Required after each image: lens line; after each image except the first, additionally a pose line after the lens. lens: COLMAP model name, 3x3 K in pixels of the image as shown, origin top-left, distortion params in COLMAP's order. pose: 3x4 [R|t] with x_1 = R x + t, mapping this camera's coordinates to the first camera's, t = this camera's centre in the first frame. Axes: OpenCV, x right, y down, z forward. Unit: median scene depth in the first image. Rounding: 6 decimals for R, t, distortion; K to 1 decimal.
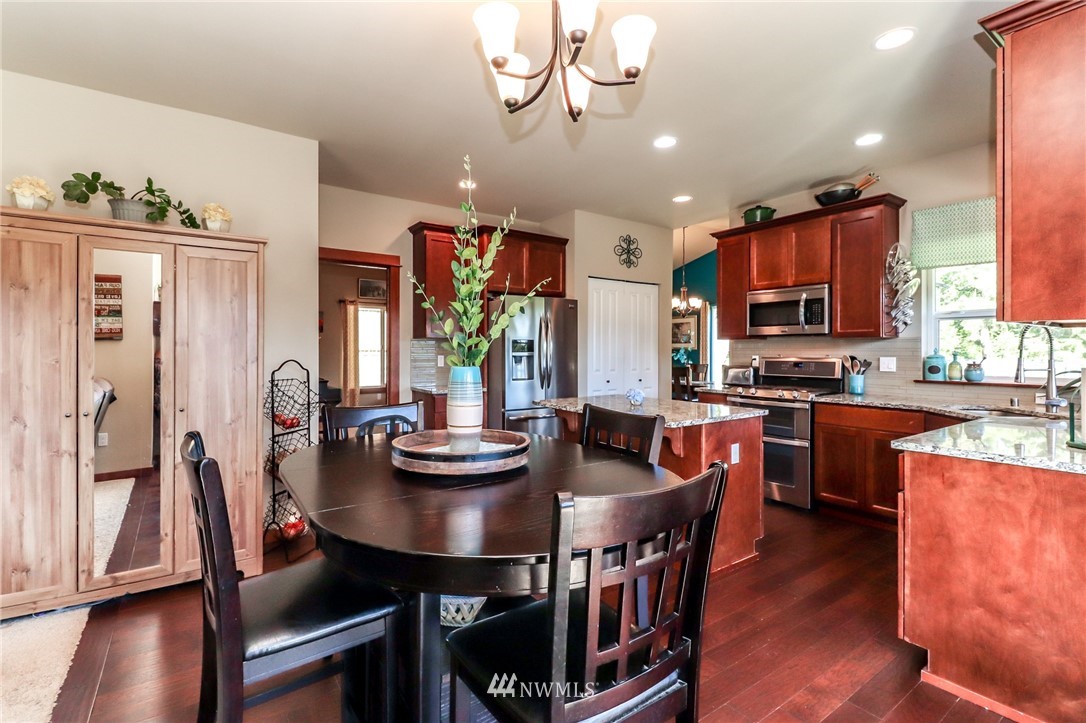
lens RADIAL K [[502.0, 0, 536.4], [0, 502.0, 353.2], [0, 0, 1]] dist [0.018625, -0.014789]
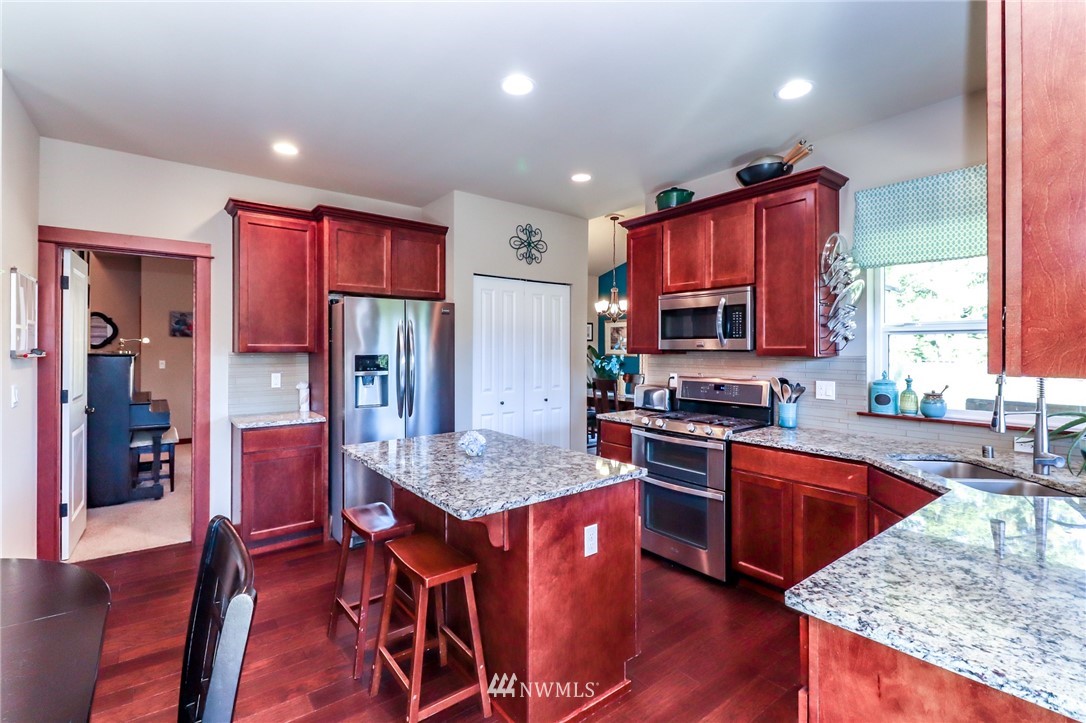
lens RADIAL K [[495.8, 0, 540.2], [0, 495.8, 349.9], [0, 0, 1]] dist [0.019139, -0.014617]
pose [[0.998670, 0.000946, 0.051555, 0.214948], [-0.000806, 0.999996, -0.002725, -0.036748], [-0.051557, 0.002680, 0.998666, 0.253531]]
